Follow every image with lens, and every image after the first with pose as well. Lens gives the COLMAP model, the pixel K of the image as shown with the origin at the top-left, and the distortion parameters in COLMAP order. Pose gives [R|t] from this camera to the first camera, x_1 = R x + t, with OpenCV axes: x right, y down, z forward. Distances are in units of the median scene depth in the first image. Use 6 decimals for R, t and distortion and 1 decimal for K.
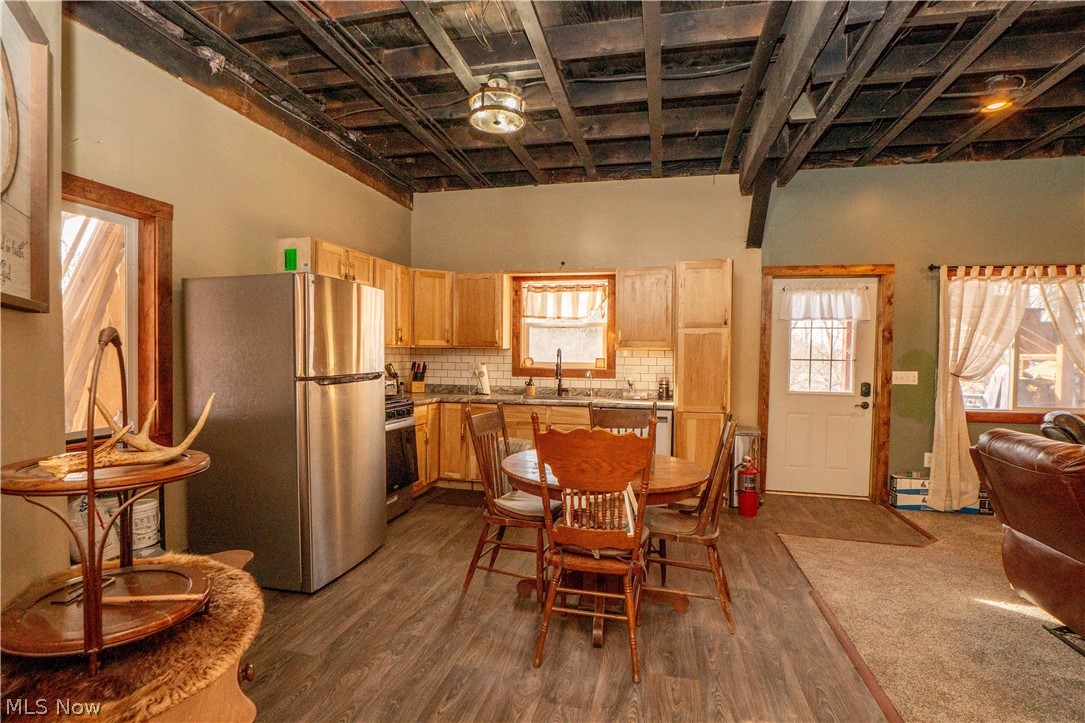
lens RADIAL K [[546.1, 0, 514.7], [0, 546.1, 362.4], [0, 0, 1]] dist [-0.015776, -0.000275]
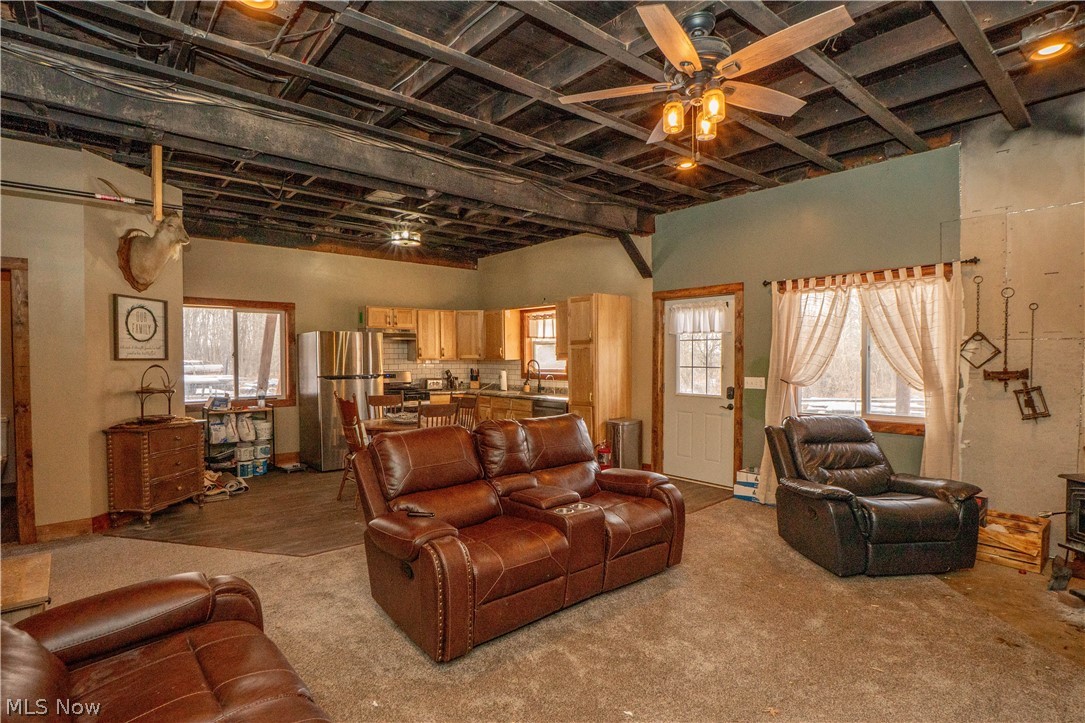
lens RADIAL K [[527.9, 0, 494.5], [0, 527.9, 362.5], [0, 0, 1]] dist [-0.001342, -0.000042]
pose [[0.787120, -0.007409, -0.616755, 0.933245], [0.000085, 0.999929, -0.011903, -0.000932], [0.616800, 0.009317, 0.787065, -0.176714]]
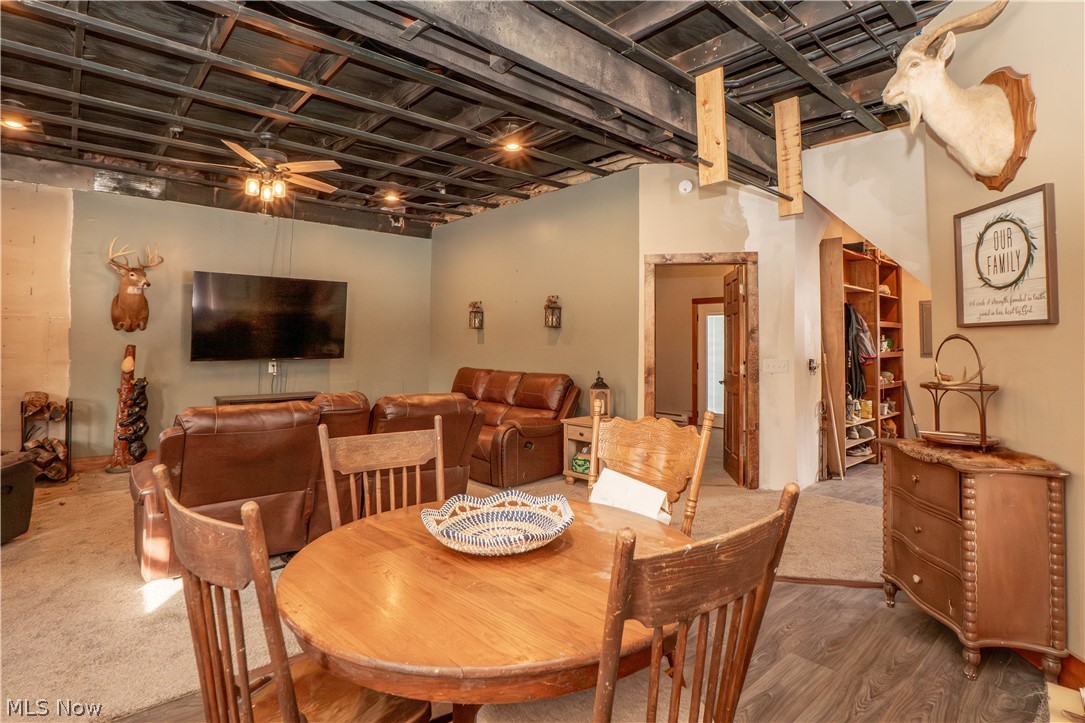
lens RADIAL K [[543.6, 0, 541.7], [0, 543.6, 314.4], [0, 0, 1]] dist [-0.025752, 0.001034]
pose [[-0.832914, 0.006899, 0.553359, -0.092391], [-0.012525, 0.999431, -0.031313, -0.006311], [-0.553261, -0.033011, -0.832354, 0.823238]]
